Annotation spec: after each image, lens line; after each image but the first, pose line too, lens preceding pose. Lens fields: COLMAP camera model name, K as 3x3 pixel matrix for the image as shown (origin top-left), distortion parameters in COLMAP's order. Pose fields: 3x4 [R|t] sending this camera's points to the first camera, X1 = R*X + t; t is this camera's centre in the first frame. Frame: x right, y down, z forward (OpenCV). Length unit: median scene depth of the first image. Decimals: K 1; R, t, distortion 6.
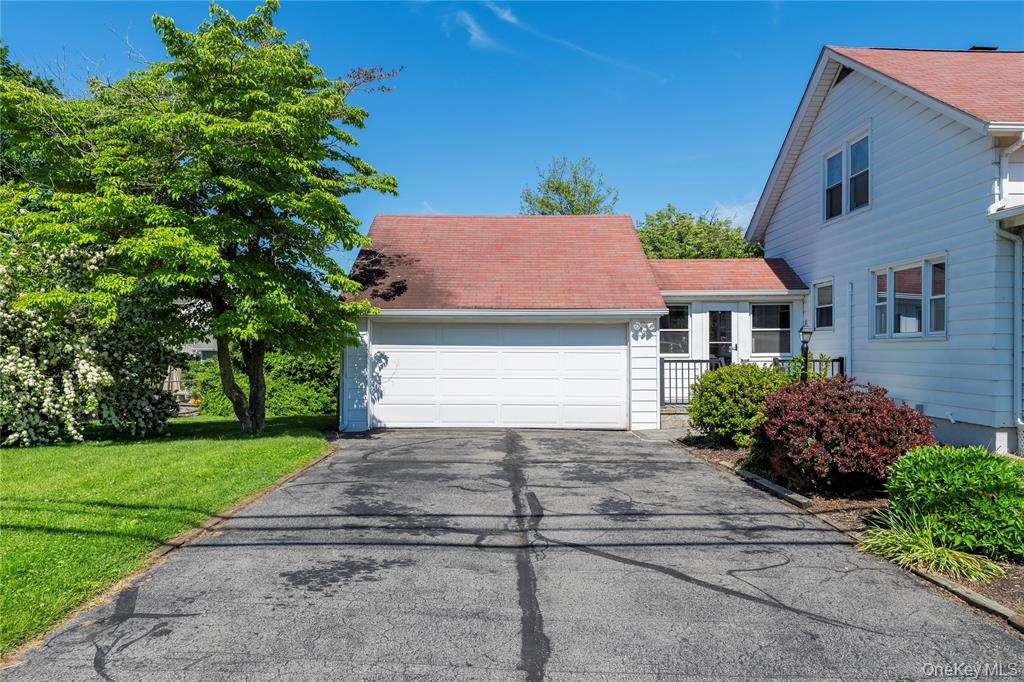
lens RADIAL K [[676.6, 0, 507.3], [0, 676.6, 340.7], [0, 0, 1]] dist [-0.004337, 0.001400]
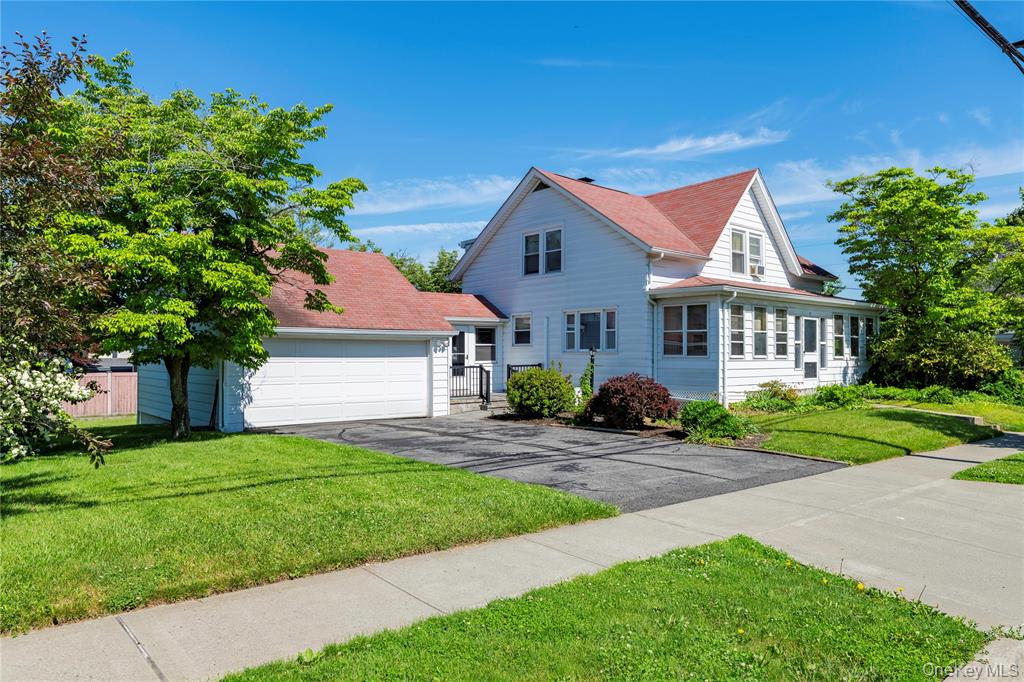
lens RADIAL K [[676.6, 0, 509.0], [0, 676.6, 342.1], [0, 0, 1]] dist [-0.004337, 0.001400]
pose [[0.759813, 0.010564, 0.650056, -0.675211], [-0.006307, 0.999941, -0.008879, -0.012820], [-0.650111, 0.002646, 0.759834, -0.189557]]
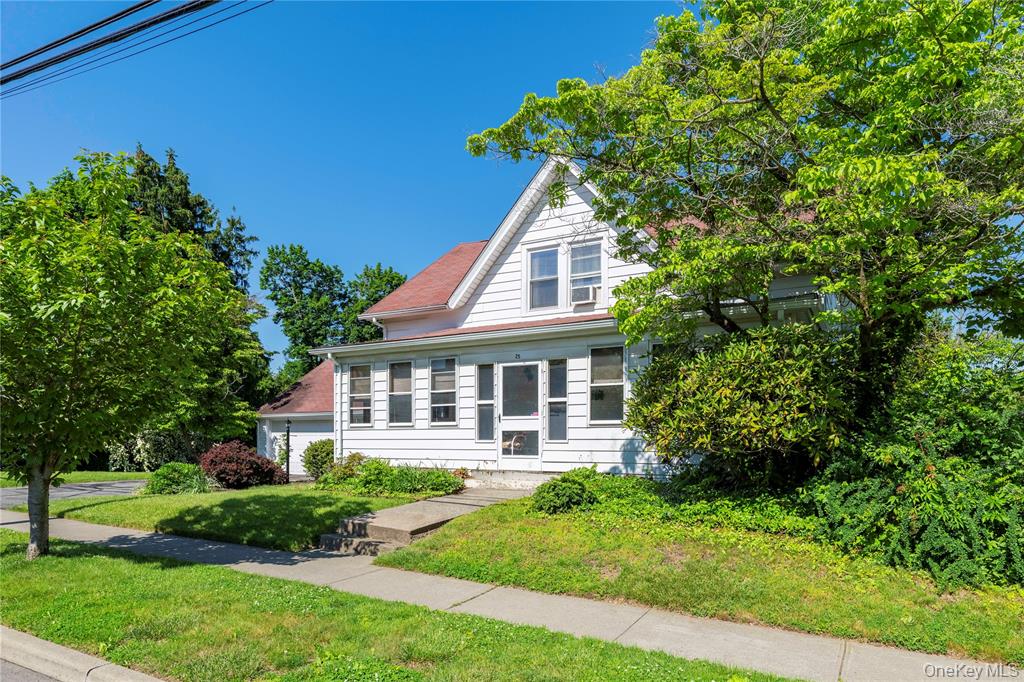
lens RADIAL K [[655.9, 0, 508.5], [0, 655.9, 345.1], [0, 0, 1]] dist [0.000335, -0.000022]
pose [[0.858624, -0.077492, -0.506715, 1.518304], [0.017620, 0.992385, -0.121908, 0.008676], [0.512303, 0.095744, 0.853451, -0.324645]]
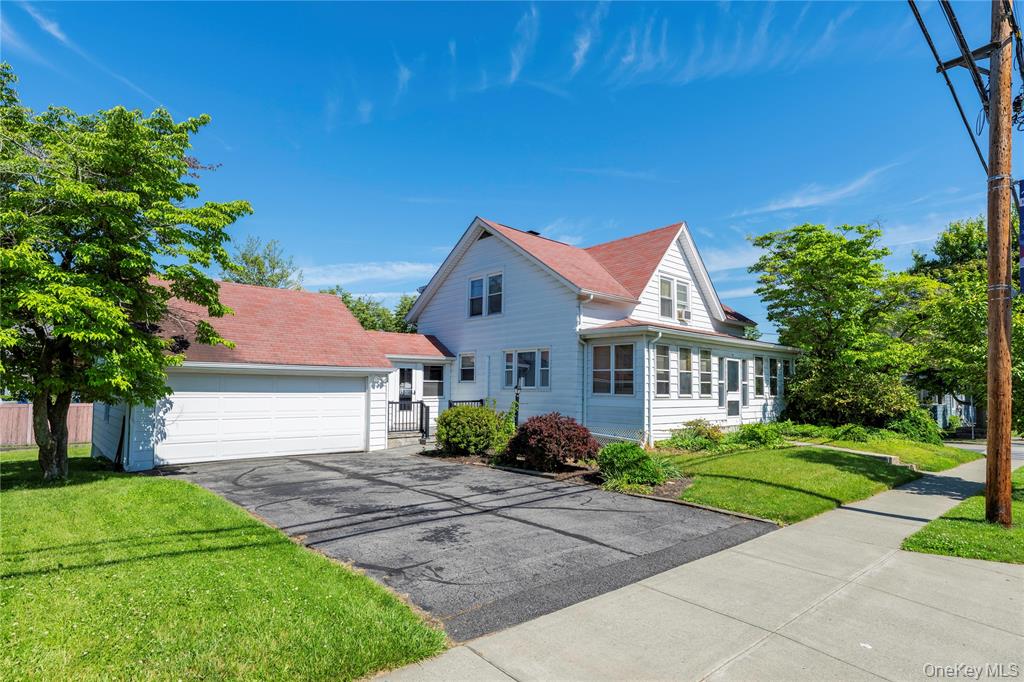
lens RADIAL K [[537.1, 0, 509.6], [0, 537.1, 358.2], [0, 0, 1]] dist [0.000018, -0.002014]
pose [[0.742884, 0.042997, 0.668038, -0.405589], [-0.016275, 0.998800, -0.046187, -0.019880], [-0.669222, 0.023439, 0.742692, -0.061235]]
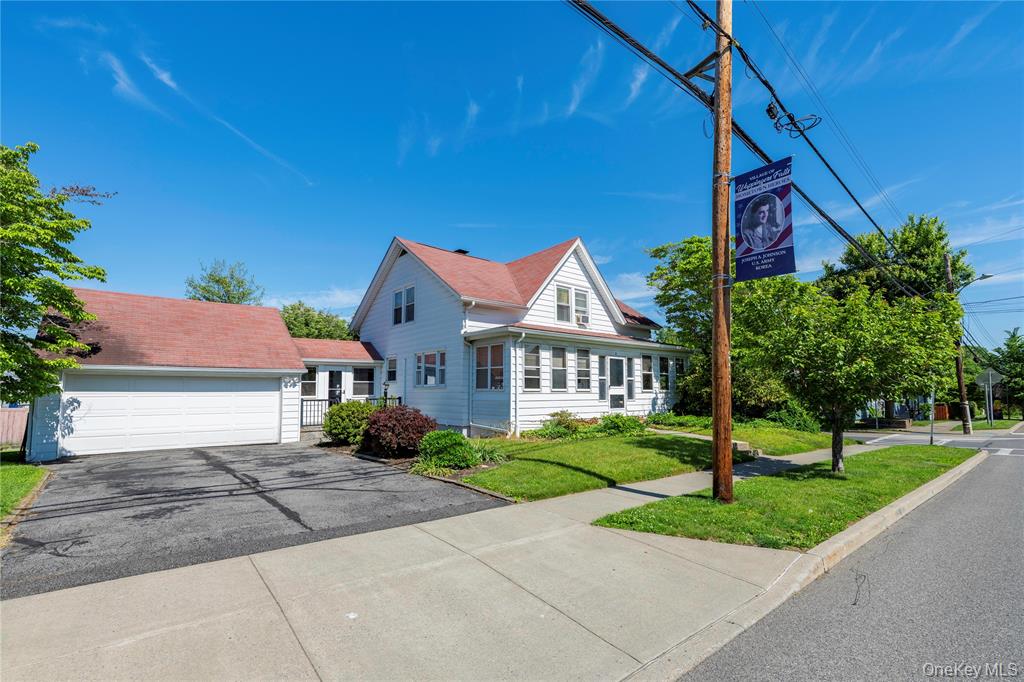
lens RADIAL K [[464.0, 0, 511.7], [0, 464.0, 355.7], [0, 0, 1]] dist [-0.003884, 0.001018]
pose [[0.763415, 0.045121, 0.644331, -0.135155], [-0.001286, 0.997661, -0.068340, -0.003253], [-0.645907, 0.051343, 0.761687, -0.246479]]
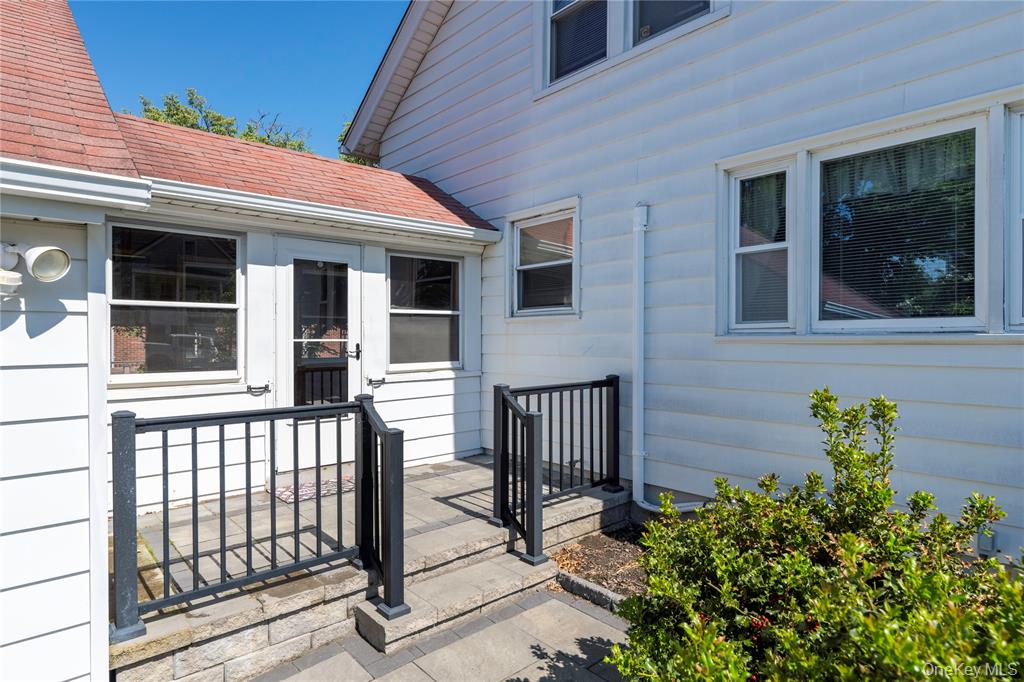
lens RADIAL K [[568.7, 0, 512.3], [0, 568.7, 340.6], [0, 0, 1]] dist [-0.007700, -0.000472]
pose [[0.741480, -0.003579, 0.670966, 0.221399], [-0.005051, 0.999928, 0.010915, -0.002046], [-0.670956, -0.011482, 0.741408, 0.864301]]
